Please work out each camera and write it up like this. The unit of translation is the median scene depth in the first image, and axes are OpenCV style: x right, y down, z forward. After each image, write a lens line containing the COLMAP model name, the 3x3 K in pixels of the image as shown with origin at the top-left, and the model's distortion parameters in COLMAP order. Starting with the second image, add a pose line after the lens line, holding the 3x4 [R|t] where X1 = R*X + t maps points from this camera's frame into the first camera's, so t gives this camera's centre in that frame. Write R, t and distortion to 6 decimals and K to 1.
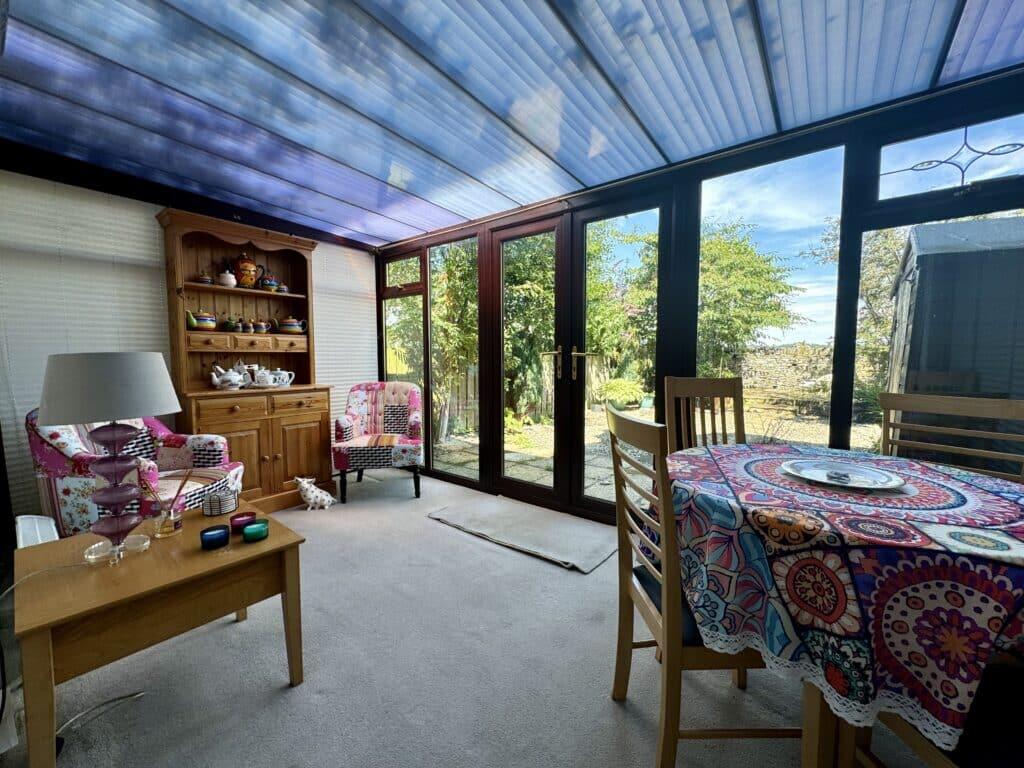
lens RADIAL K [[407.7, 0, 512.0], [0, 407.7, 384.0], [0, 0, 1]] dist [0.001526, 0.000196]
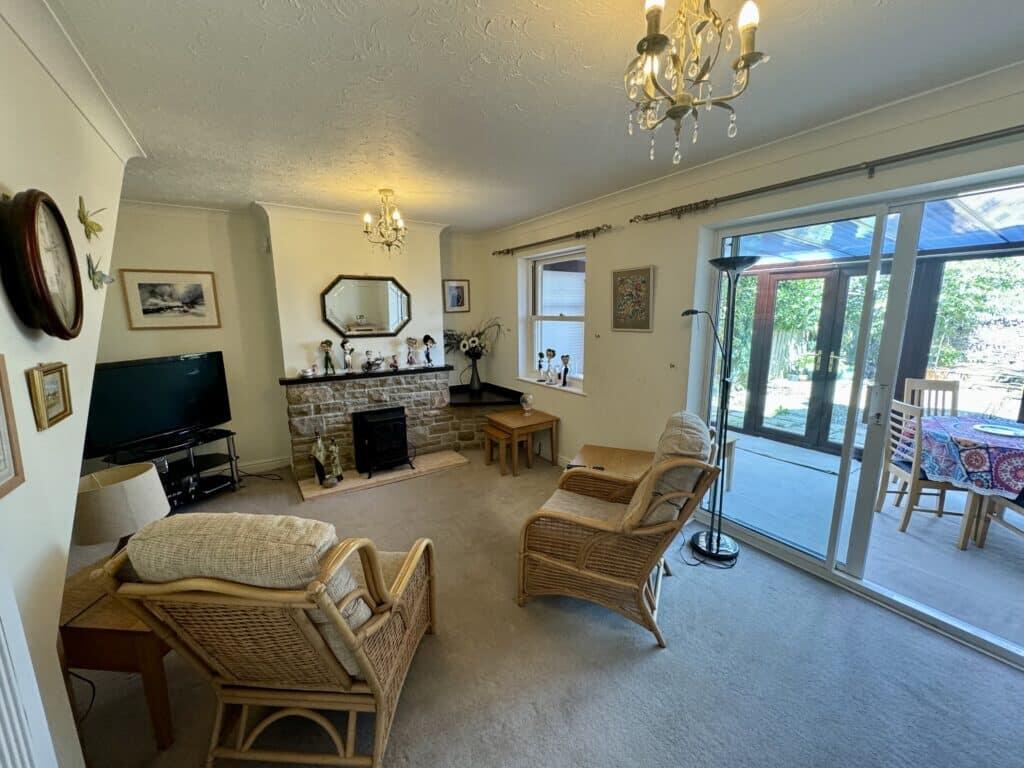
lens RADIAL K [[407.7, 0, 512.0], [0, 407.7, 384.0], [0, 0, 1]] dist [0.001526, 0.000196]
pose [[0.947048, 0.051679, -0.316906, -1.439392], [-0.015751, 0.993252, 0.114901, -0.347116], [0.320705, -0.103825, 0.941471, -2.608929]]
